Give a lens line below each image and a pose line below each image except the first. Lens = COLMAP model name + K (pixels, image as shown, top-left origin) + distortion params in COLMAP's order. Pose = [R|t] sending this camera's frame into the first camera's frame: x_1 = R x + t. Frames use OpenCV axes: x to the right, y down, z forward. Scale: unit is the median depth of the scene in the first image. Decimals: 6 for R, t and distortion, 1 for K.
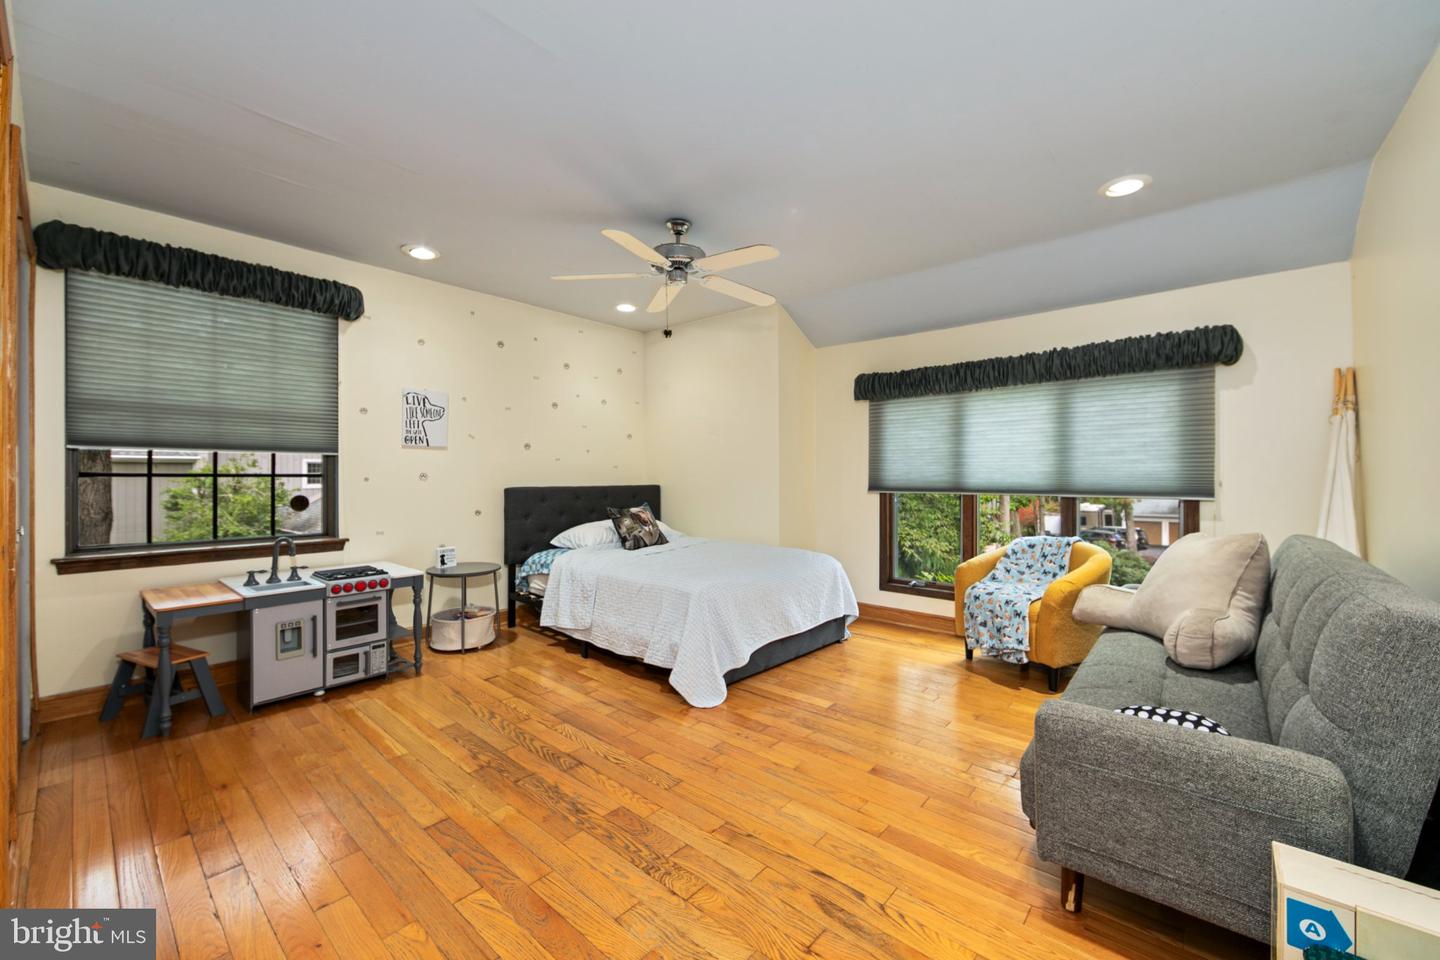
lens RADIAL K [[569.0, 0, 726.1], [0, 569.0, 474.9], [0, 0, 1]] dist [-0.006383, -0.000611]
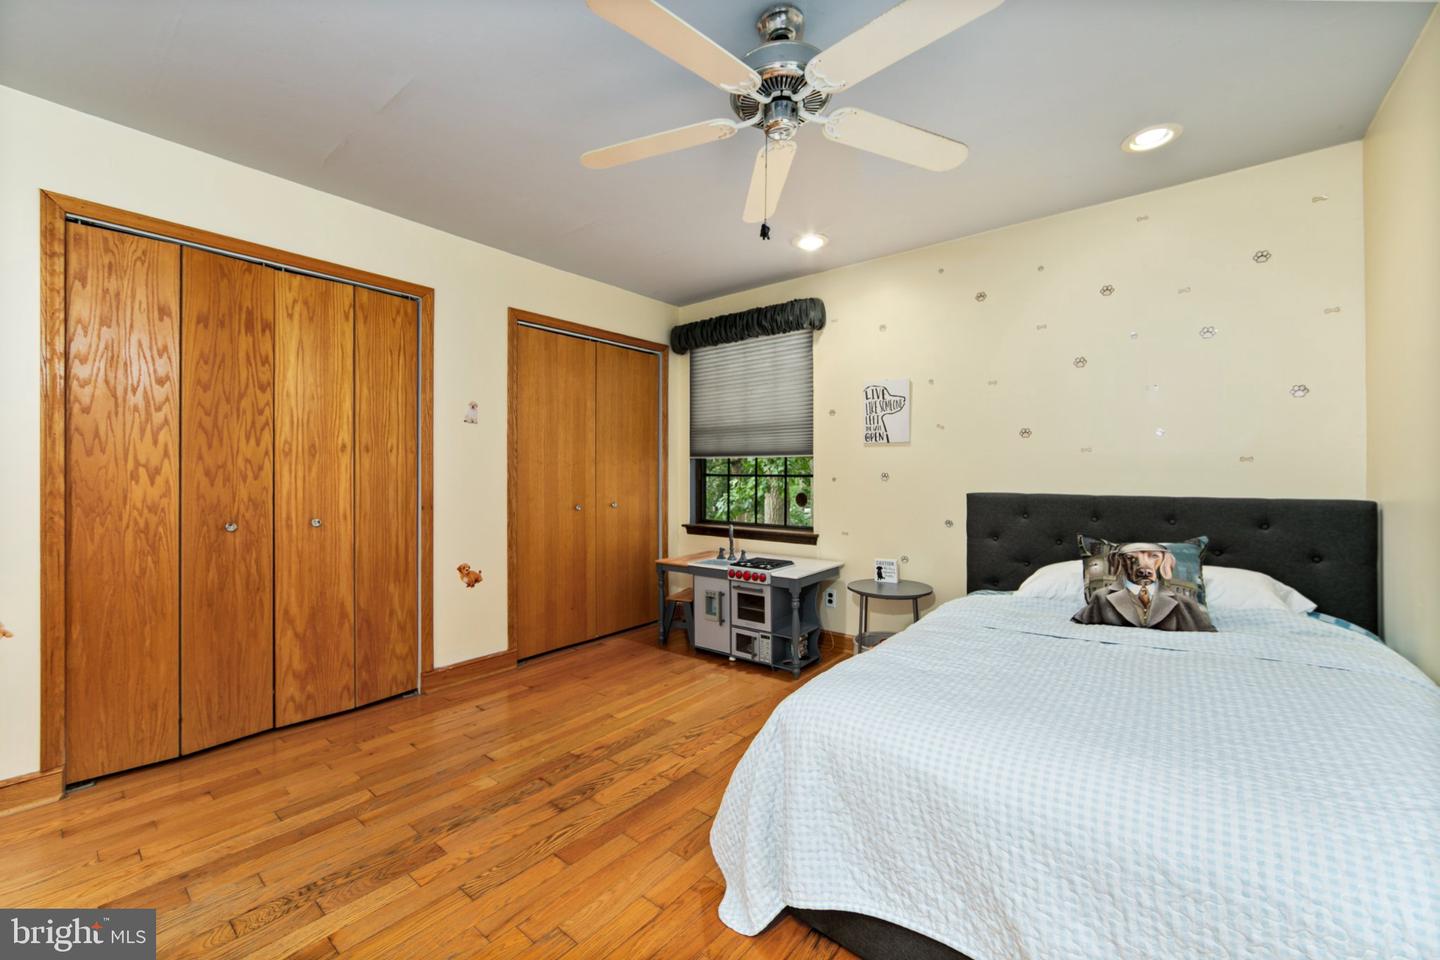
lens RADIAL K [[569.0, 0, 719.4], [0, 569.0, 475.8], [0, 0, 1]] dist [-0.006383, -0.000611]
pose [[0.033494, 0.000801, -0.999439, 0.451504], [-0.004267, 0.999991, 0.000659, 0.001905], [0.999430, 0.004243, 0.033497, 0.897461]]
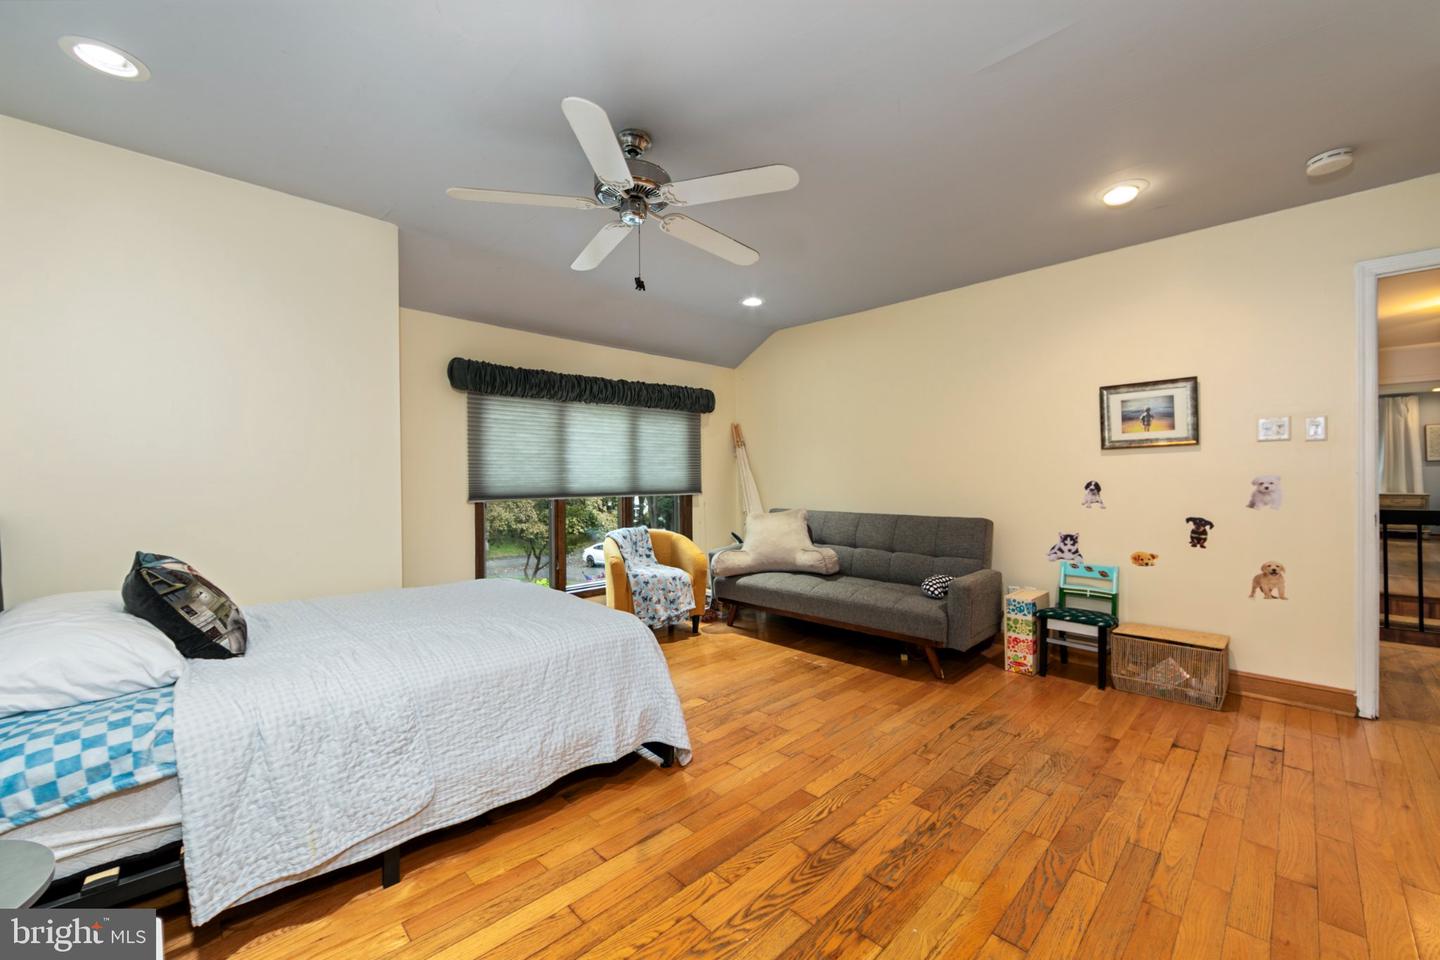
lens RADIAL K [[569.0, 0, 724.5], [0, 569.0, 476.5], [0, 0, 1]] dist [-0.006383, -0.000611]
pose [[0.075395, 0.003595, 0.997147, -0.791104], [0.008847, 0.999952, -0.004274, 0.000700], [-0.997115, 0.009144, 0.075359, 0.809879]]
